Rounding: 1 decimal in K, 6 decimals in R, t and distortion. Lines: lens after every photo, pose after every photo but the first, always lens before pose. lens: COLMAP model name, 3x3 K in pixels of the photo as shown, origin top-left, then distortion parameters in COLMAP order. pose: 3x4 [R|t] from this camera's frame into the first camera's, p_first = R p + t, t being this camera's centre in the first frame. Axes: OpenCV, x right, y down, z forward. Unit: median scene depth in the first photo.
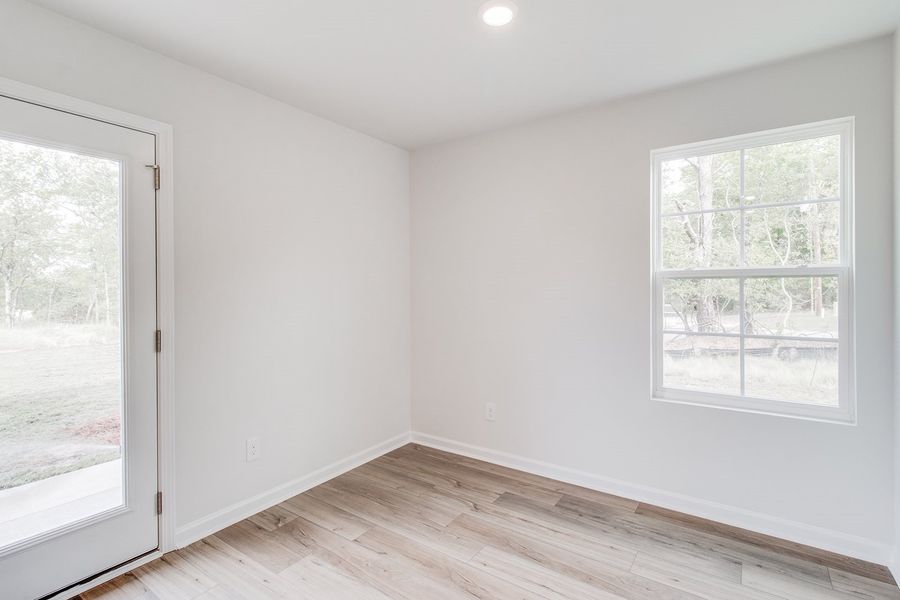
lens RADIAL K [[414.7, 0, 447.1], [0, 414.7, 289.4], [0, 0, 1]] dist [0.002207, -0.000059]
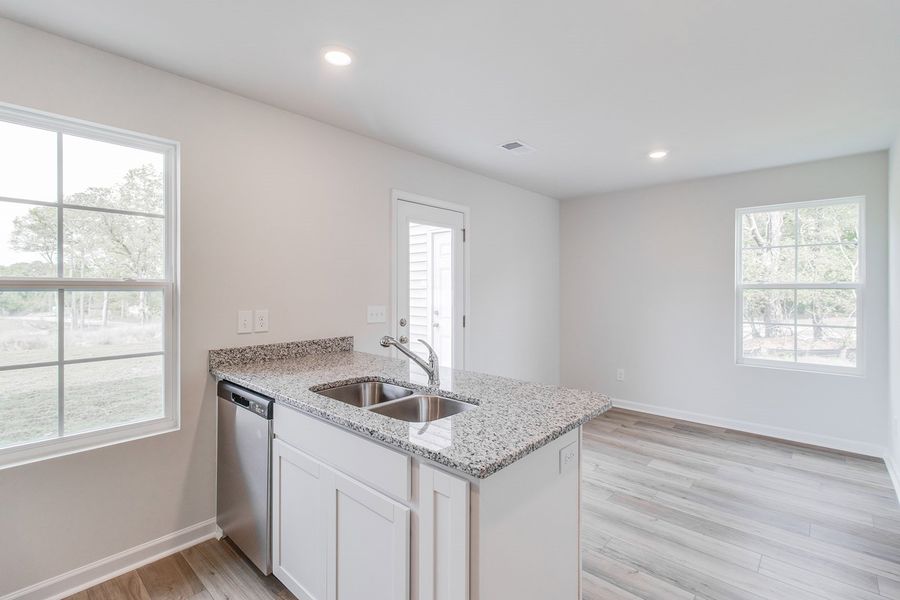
lens RADIAL K [[414.7, 0, 459.2], [0, 414.7, 288.5], [0, 0, 1]] dist [0.002207, -0.000059]
pose [[0.995818, 0.006299, -0.091145, -0.430008], [-0.006516, 0.999977, -0.002080, -0.017557], [0.091130, 0.002665, 0.995835, -0.702681]]
